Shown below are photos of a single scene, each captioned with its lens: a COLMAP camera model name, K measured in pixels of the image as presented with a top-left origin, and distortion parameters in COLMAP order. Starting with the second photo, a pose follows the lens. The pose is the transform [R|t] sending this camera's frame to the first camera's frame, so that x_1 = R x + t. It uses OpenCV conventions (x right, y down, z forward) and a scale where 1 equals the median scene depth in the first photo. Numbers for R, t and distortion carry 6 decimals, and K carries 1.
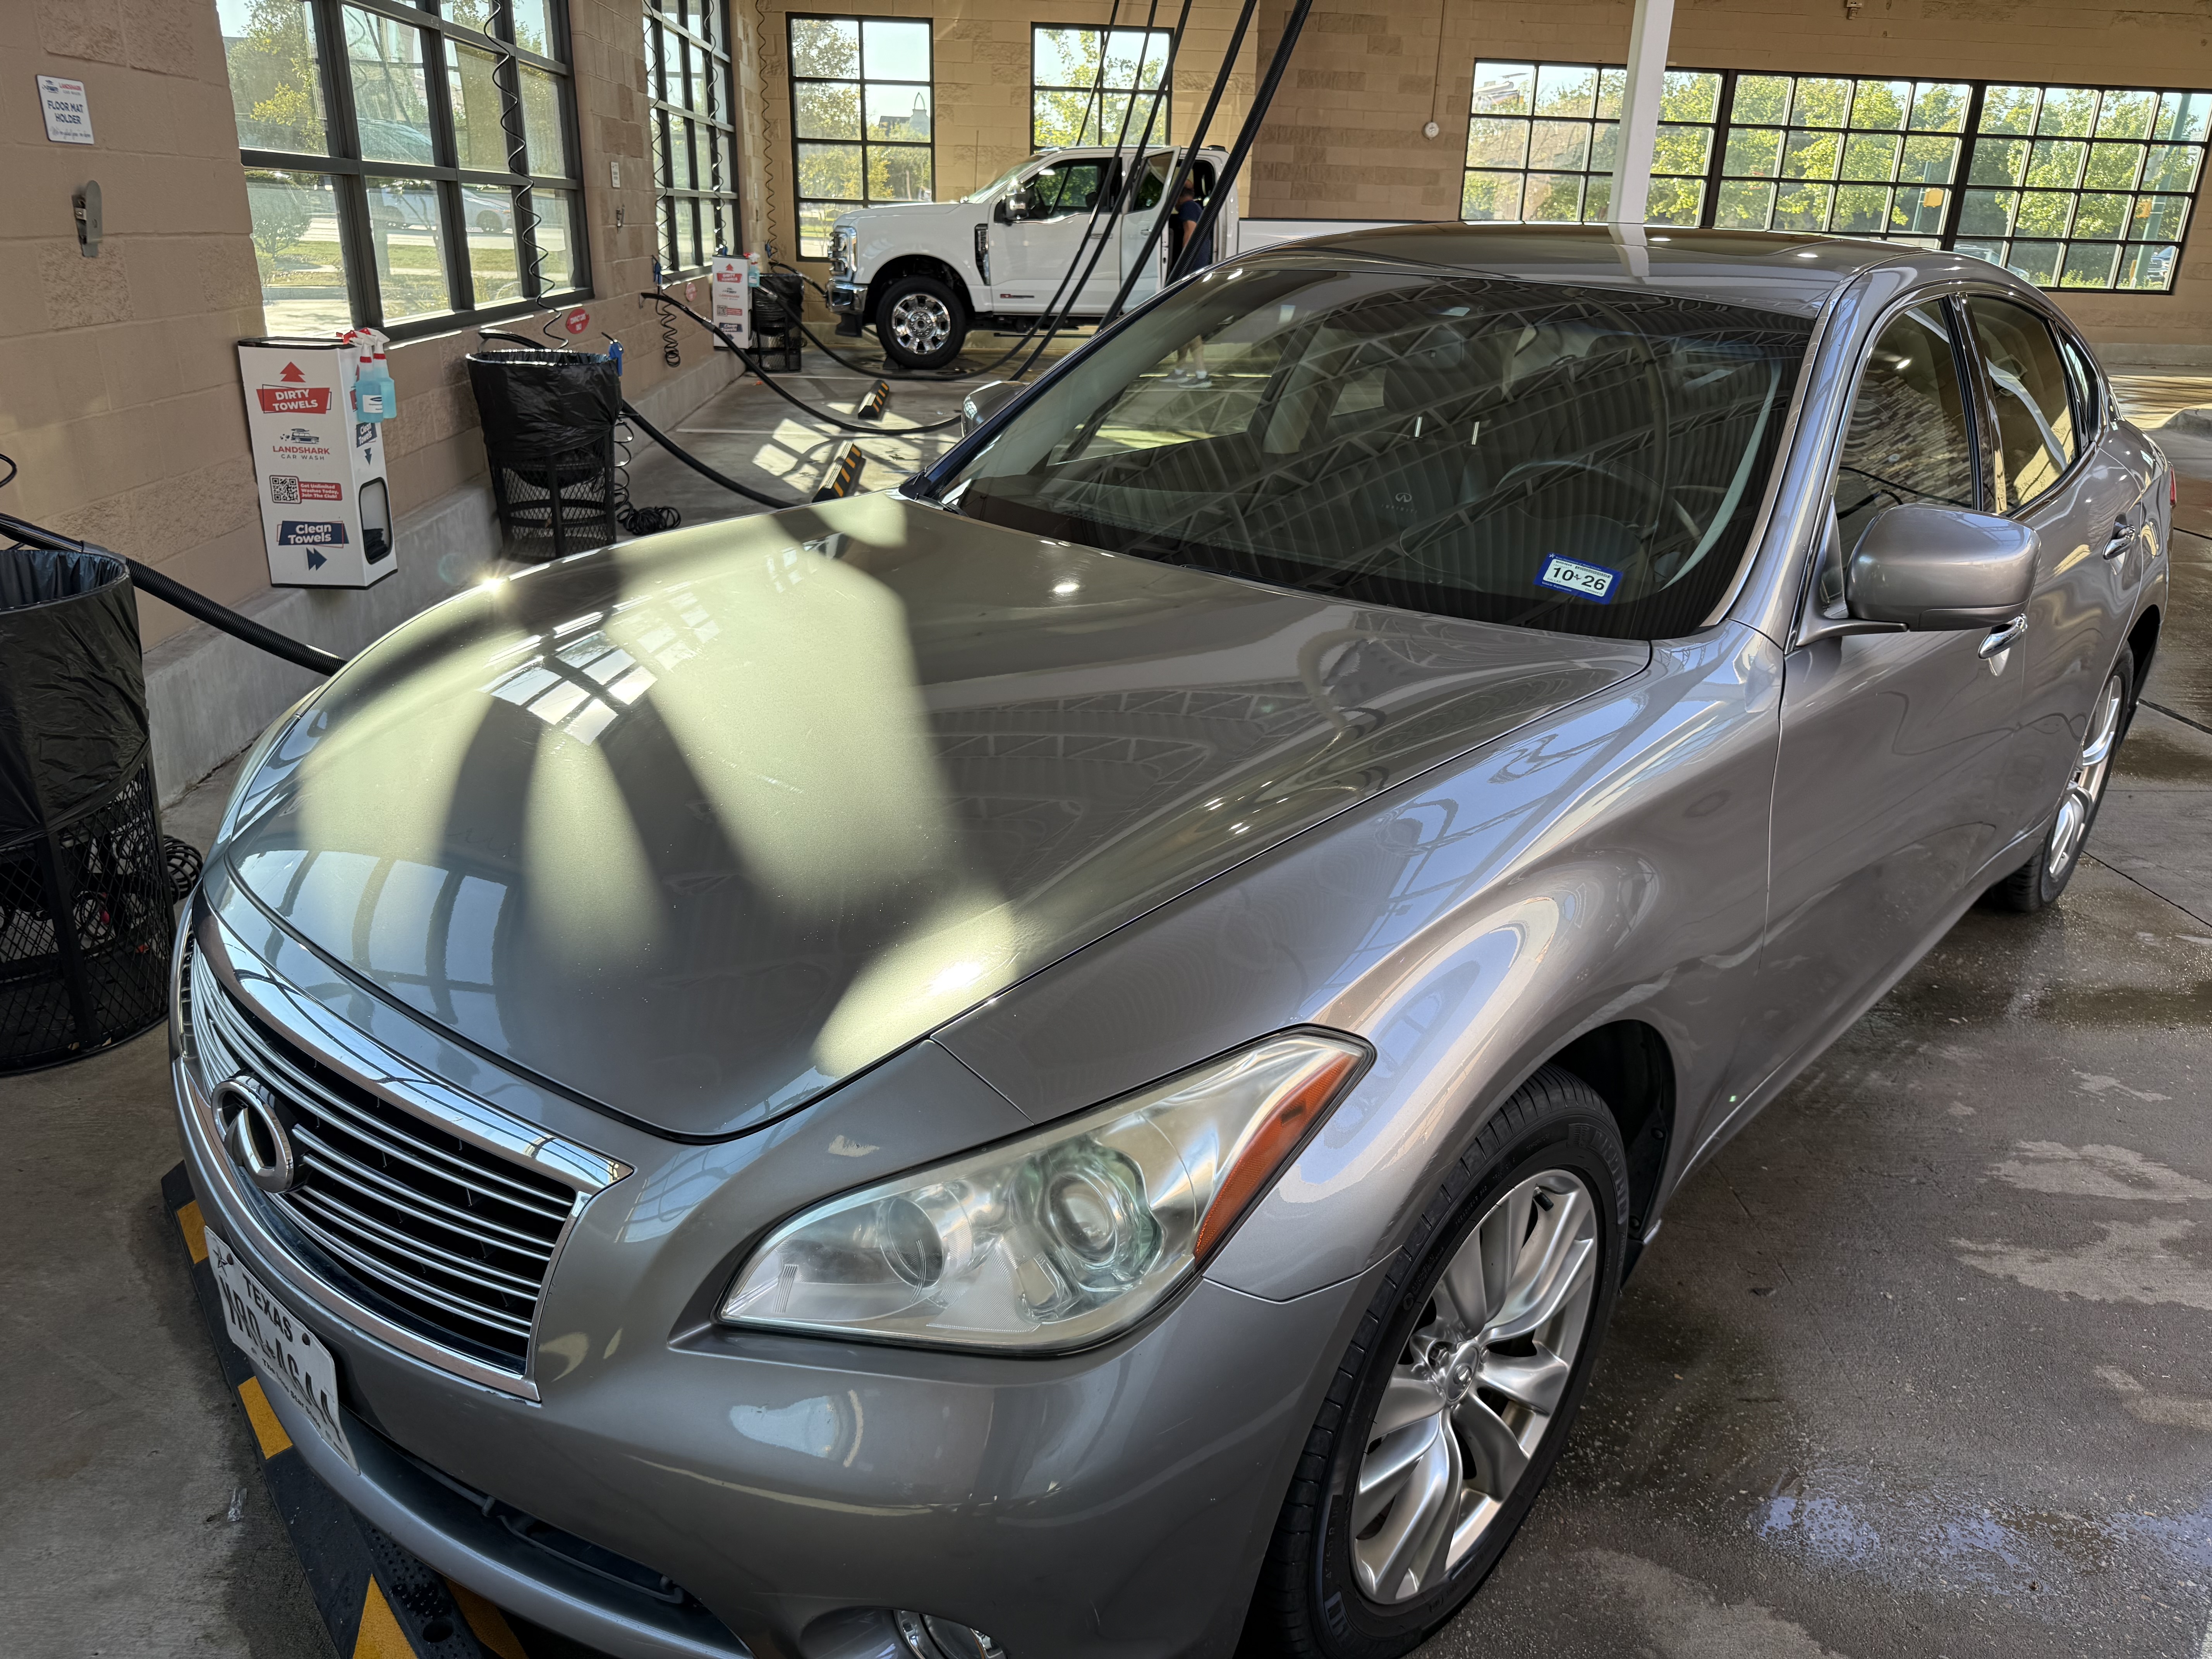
lens RADIAL K [[1583.2, 0, 1140.4], [0, 1583.2, 836.6], [0, 0, 1]] dist [-0.004692, -0.005688]
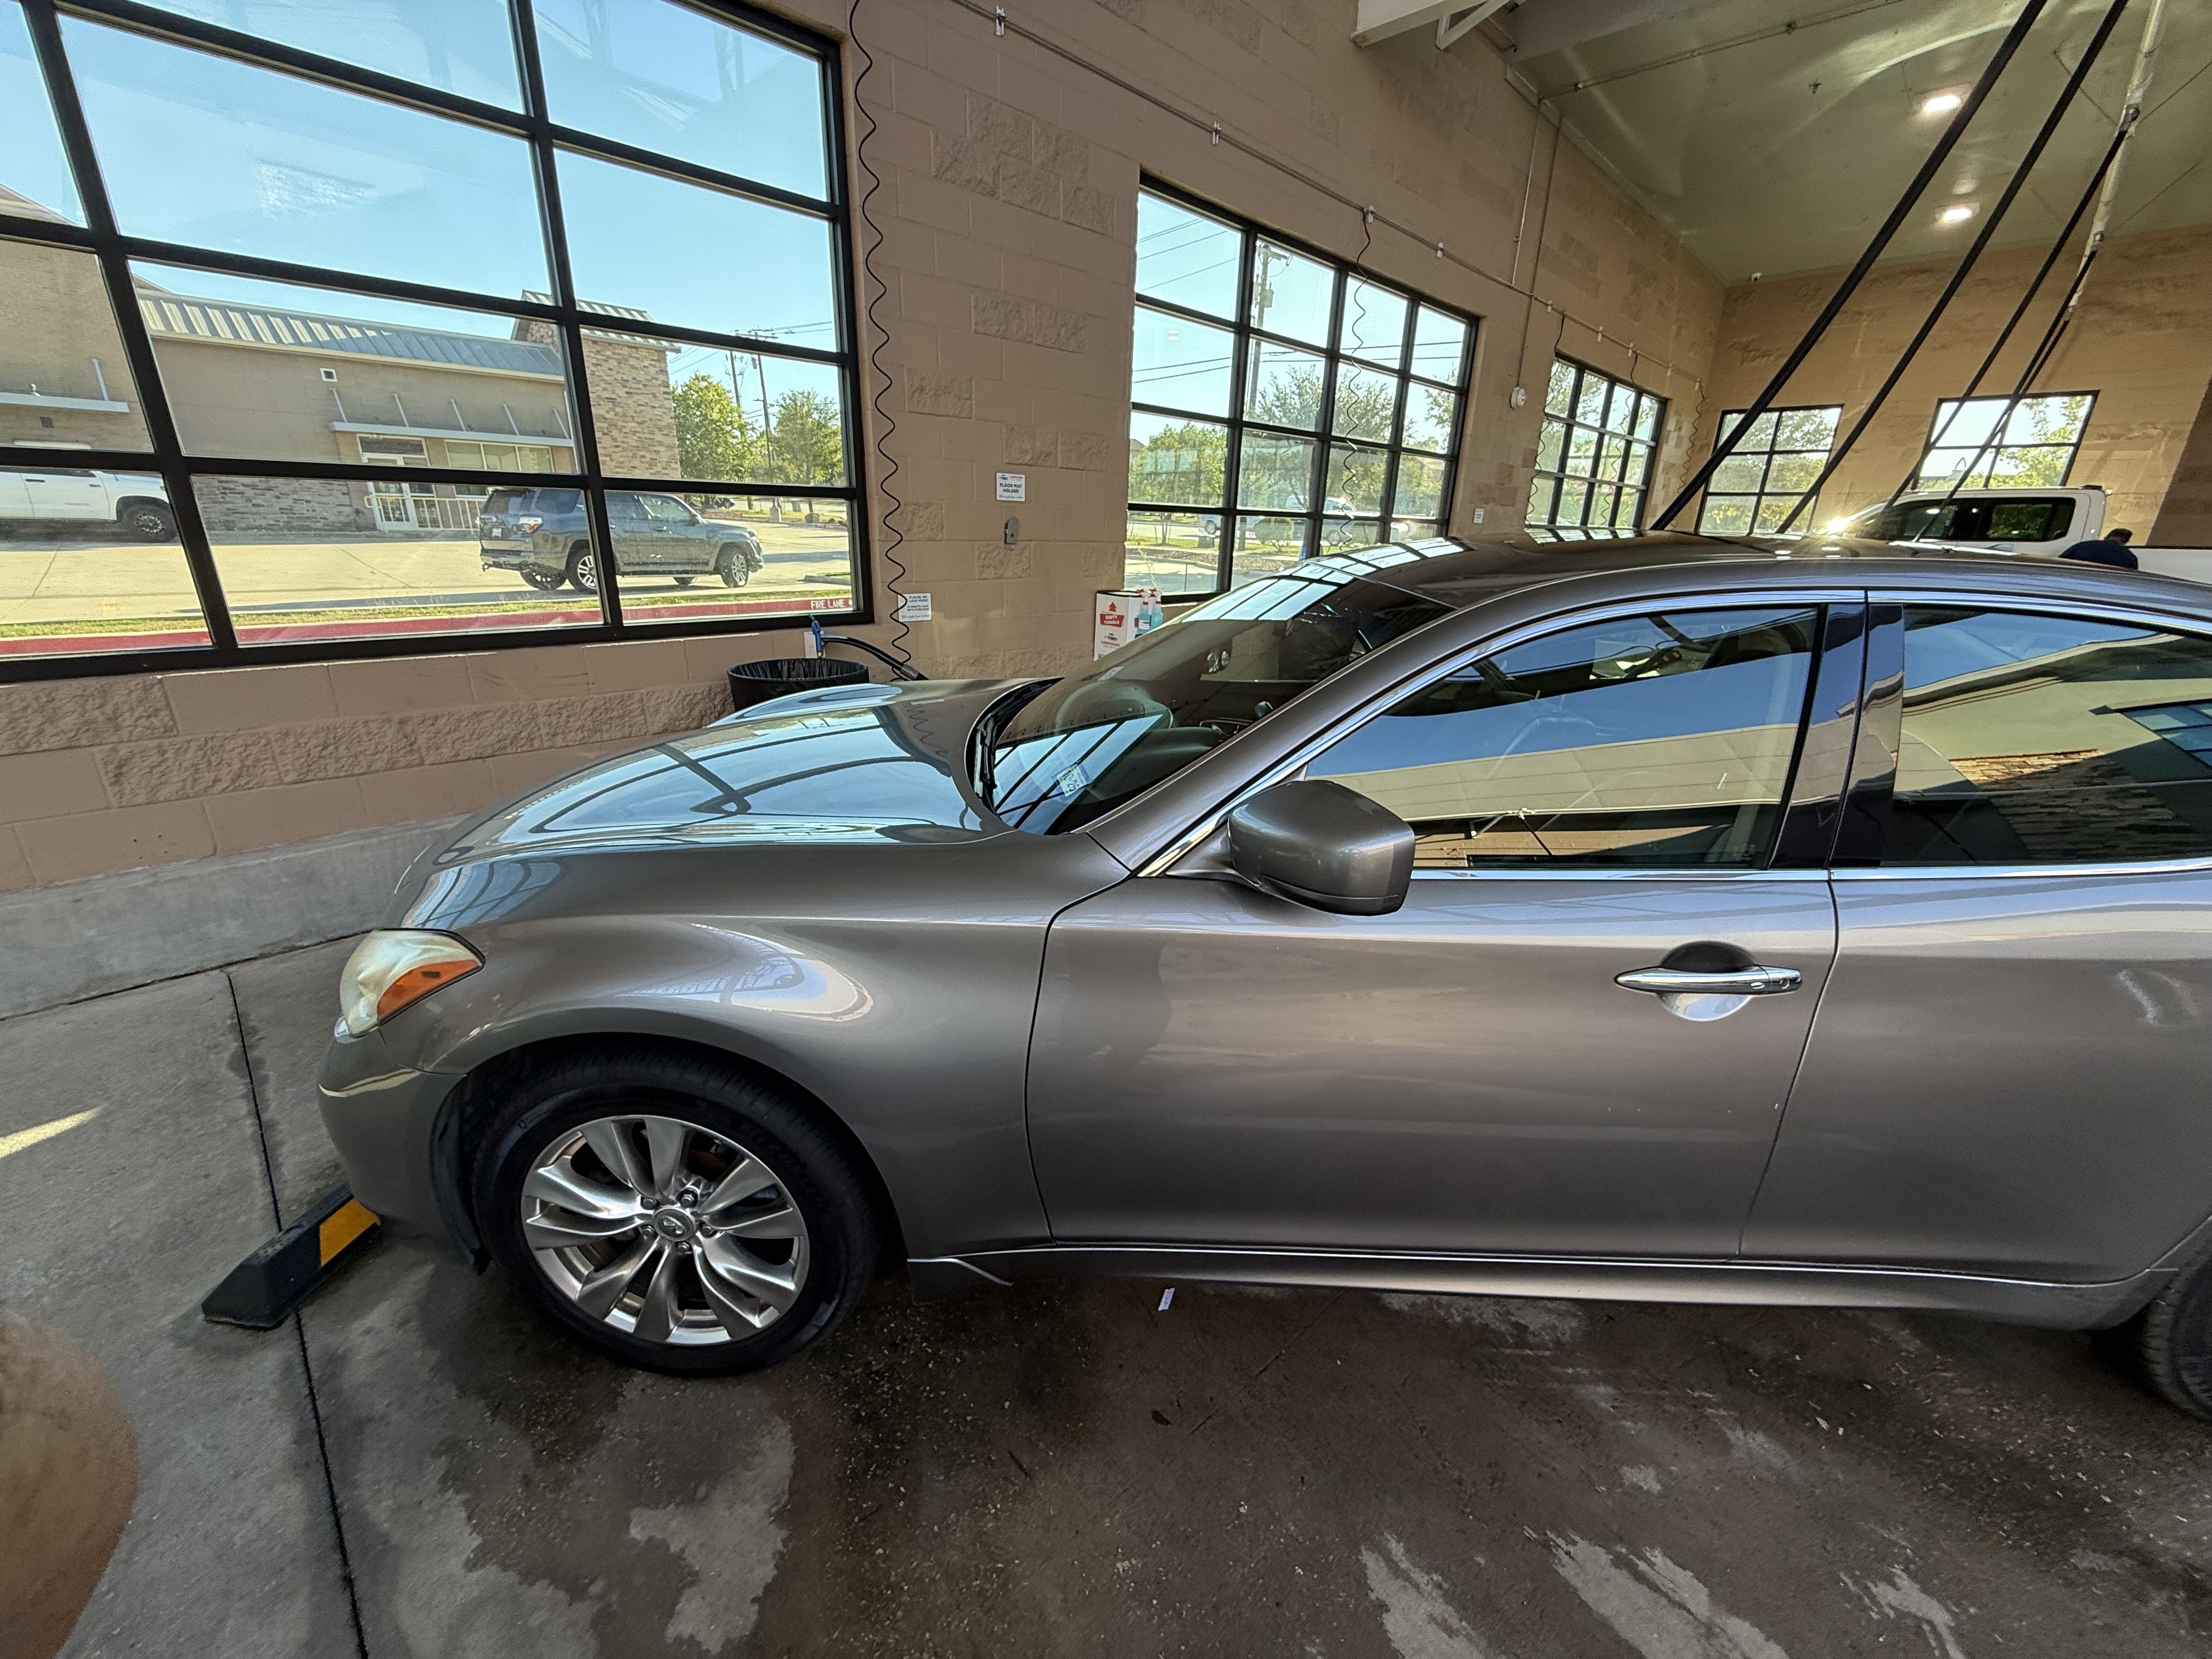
lens RADIAL K [[887.5, 0, 1102.1], [0, 887.5, 826.7], [0, 0, 1]] dist [0.001402, 0.000297]
pose [[0.645441, 0.238948, -0.725472, 0.103263], [-0.285939, 0.956330, 0.060591, -0.022218], [0.708269, 0.168333, 0.685579, 0.062293]]
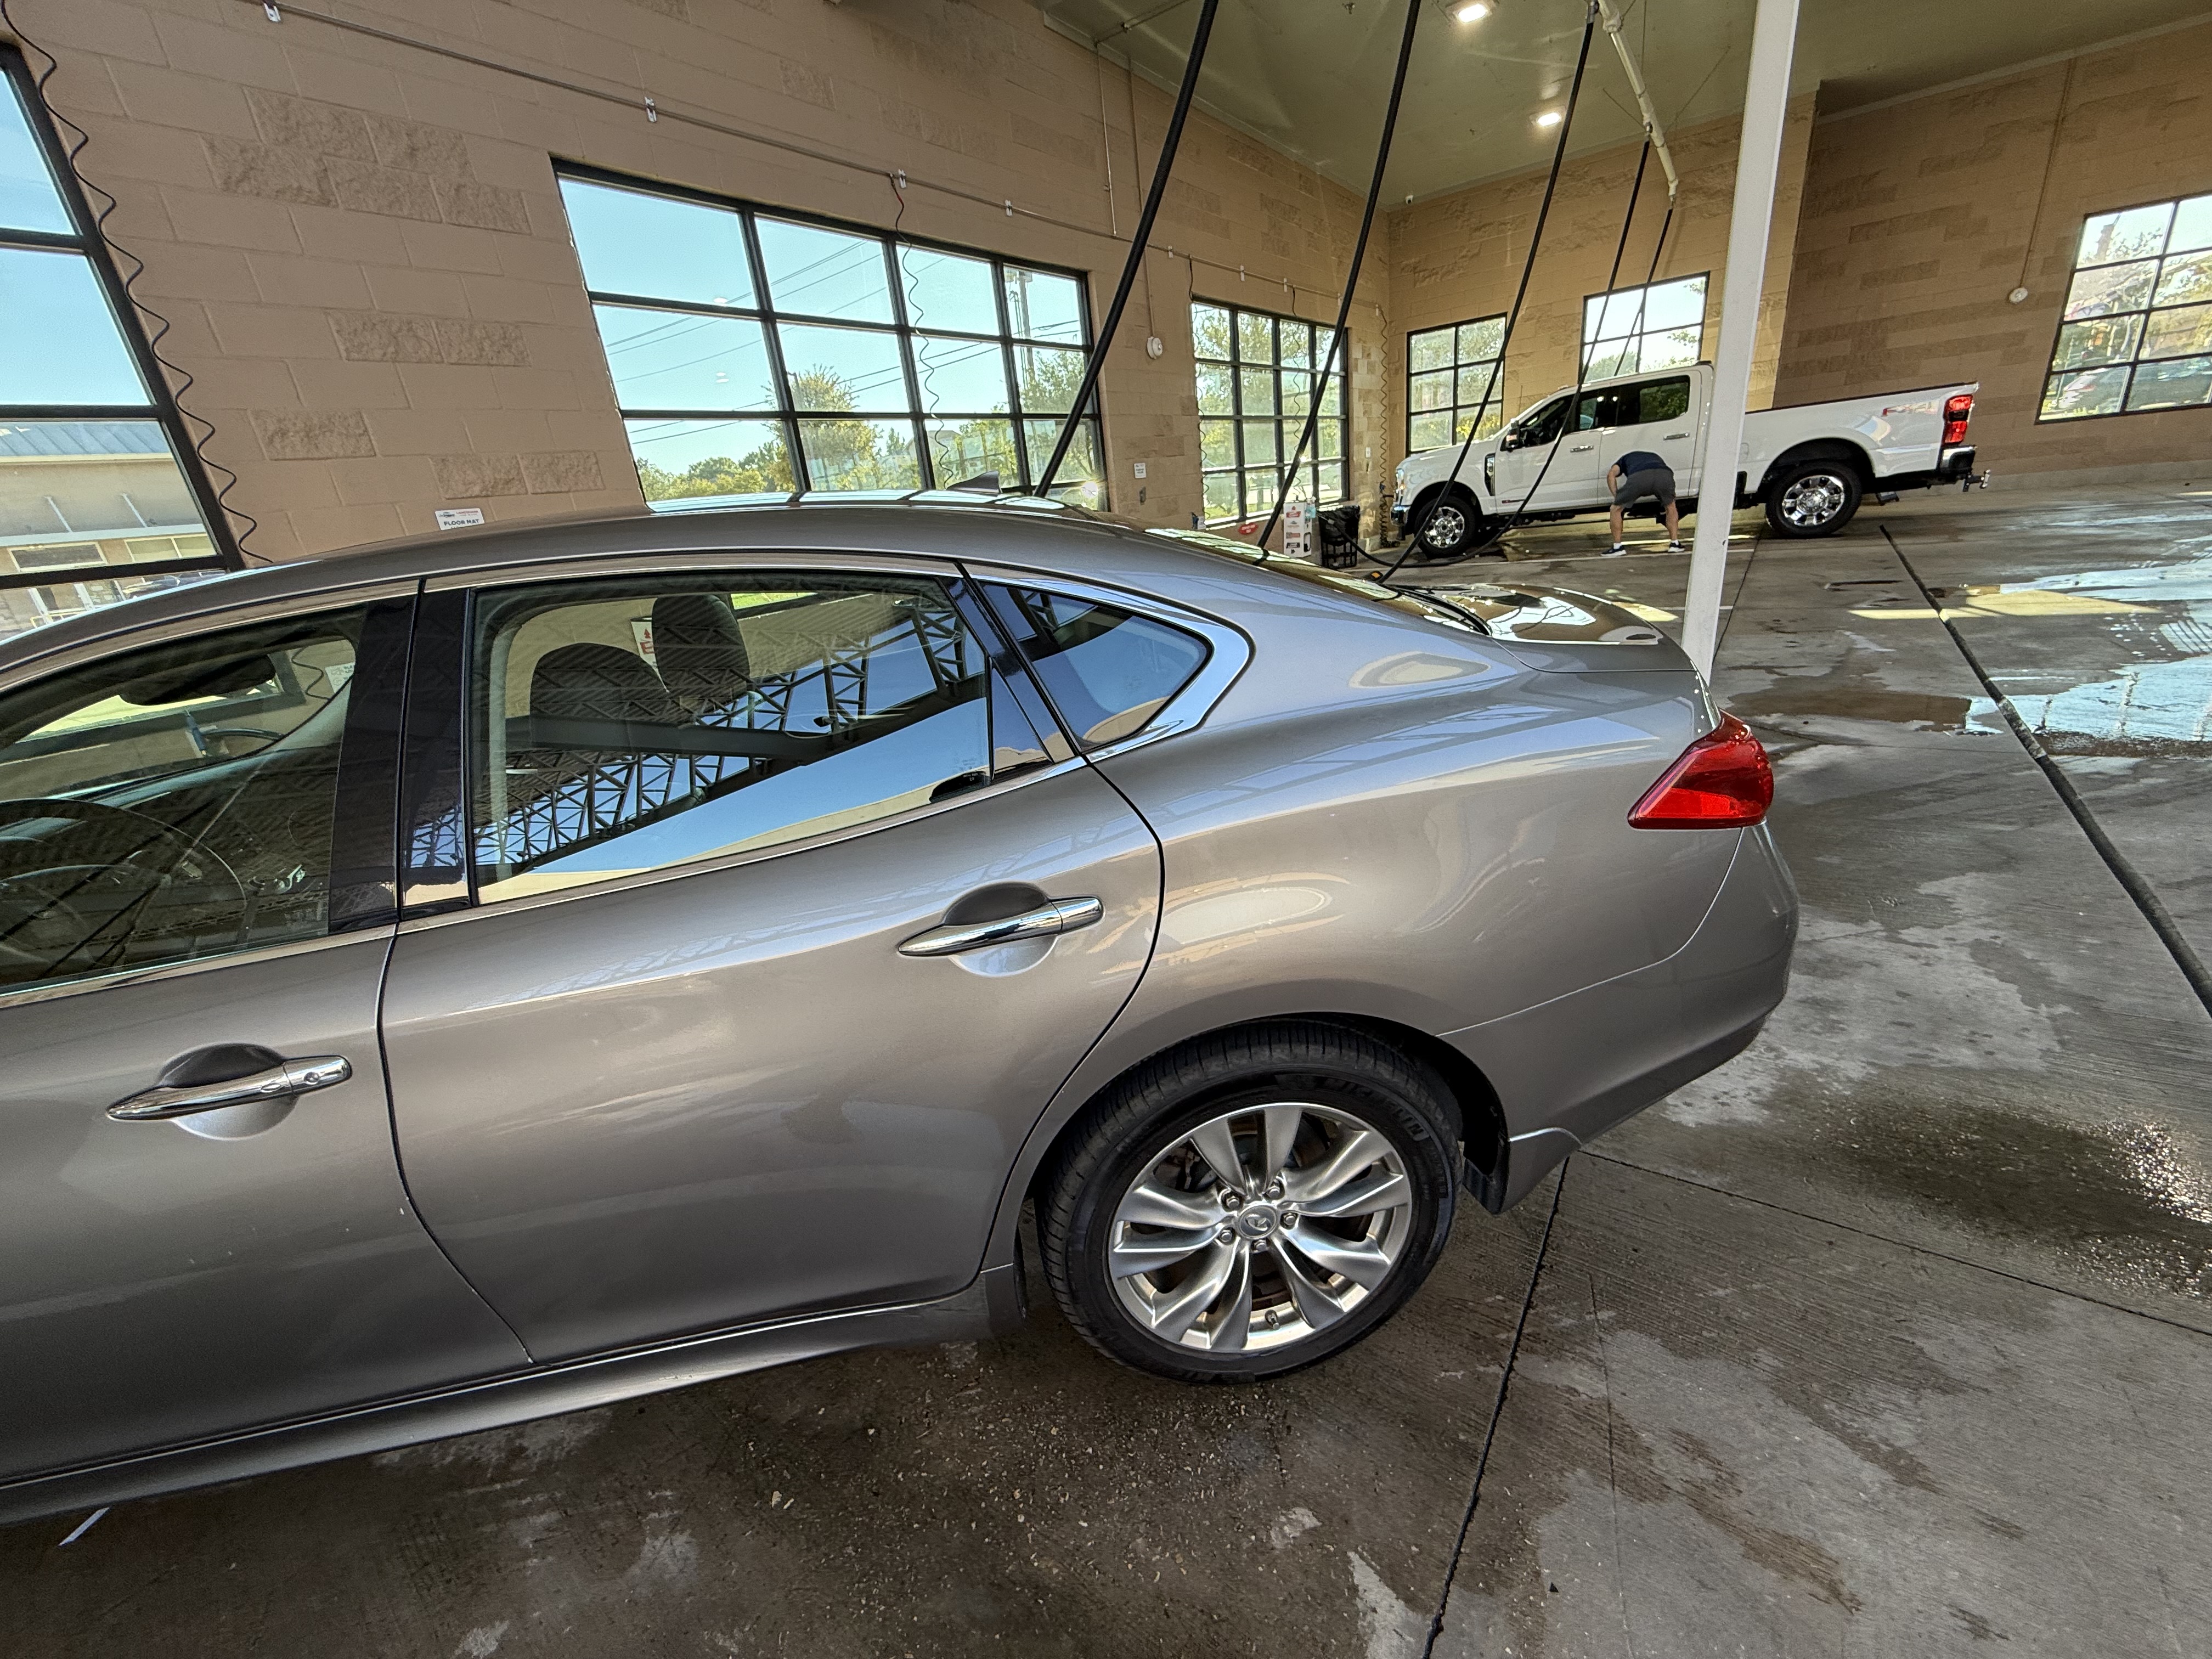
lens RADIAL K [[876.0, 0, 1095.6], [0, 876.0, 830.6], [0, 0, 1]] dist [0.000488, 0.000163]
pose [[0.751535, 0.126840, -0.647384, 0.167902], [-0.113110, 0.991585, 0.062971, -0.049189], [0.649924, 0.025901, 0.759558, 0.147043]]
